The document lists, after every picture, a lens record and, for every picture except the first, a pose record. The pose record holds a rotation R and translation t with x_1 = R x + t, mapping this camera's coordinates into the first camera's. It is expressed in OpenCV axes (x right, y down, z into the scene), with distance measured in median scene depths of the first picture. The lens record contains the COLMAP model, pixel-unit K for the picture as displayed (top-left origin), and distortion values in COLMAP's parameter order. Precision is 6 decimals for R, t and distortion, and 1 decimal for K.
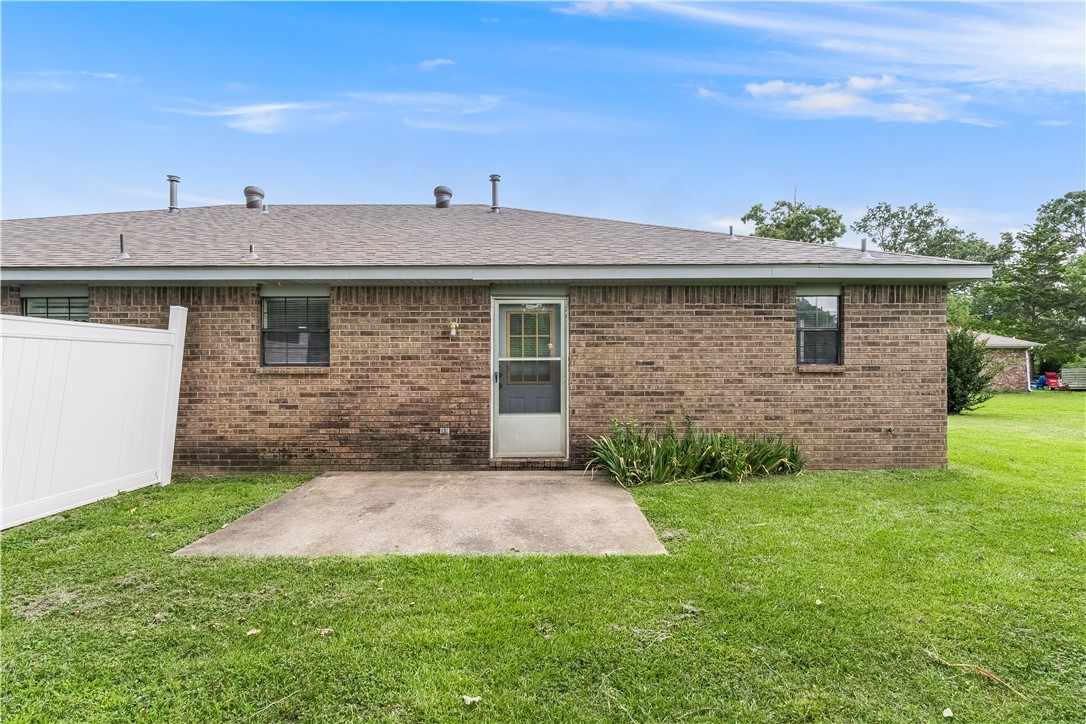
lens RADIAL K [[513.6, 0, 543.0], [0, 513.6, 362.0], [0, 0, 1]] dist [0.000280, -0.000034]
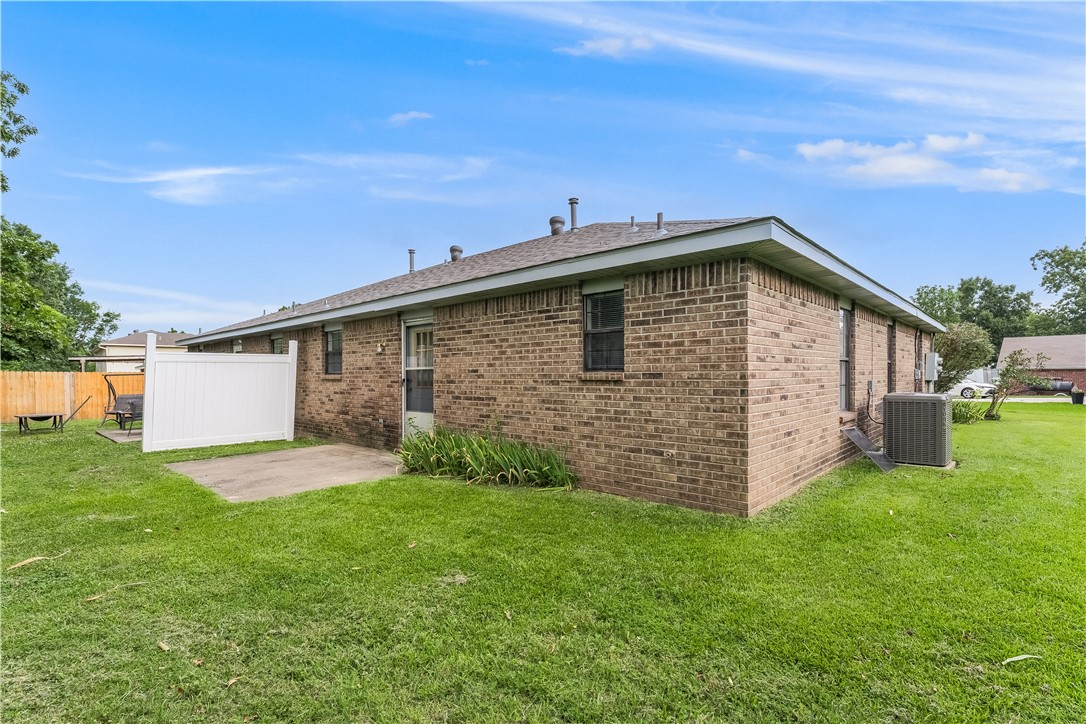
lens RADIAL K [[504.2, 0, 542.7], [0, 504.2, 377.7], [0, 0, 1]] dist [0.001113, 0.000028]
pose [[0.729173, 0.002237, -0.684326, 1.053297], [0.008384, 0.999890, 0.012202, 0.004672], [0.684278, -0.014635, 0.729074, 0.308971]]
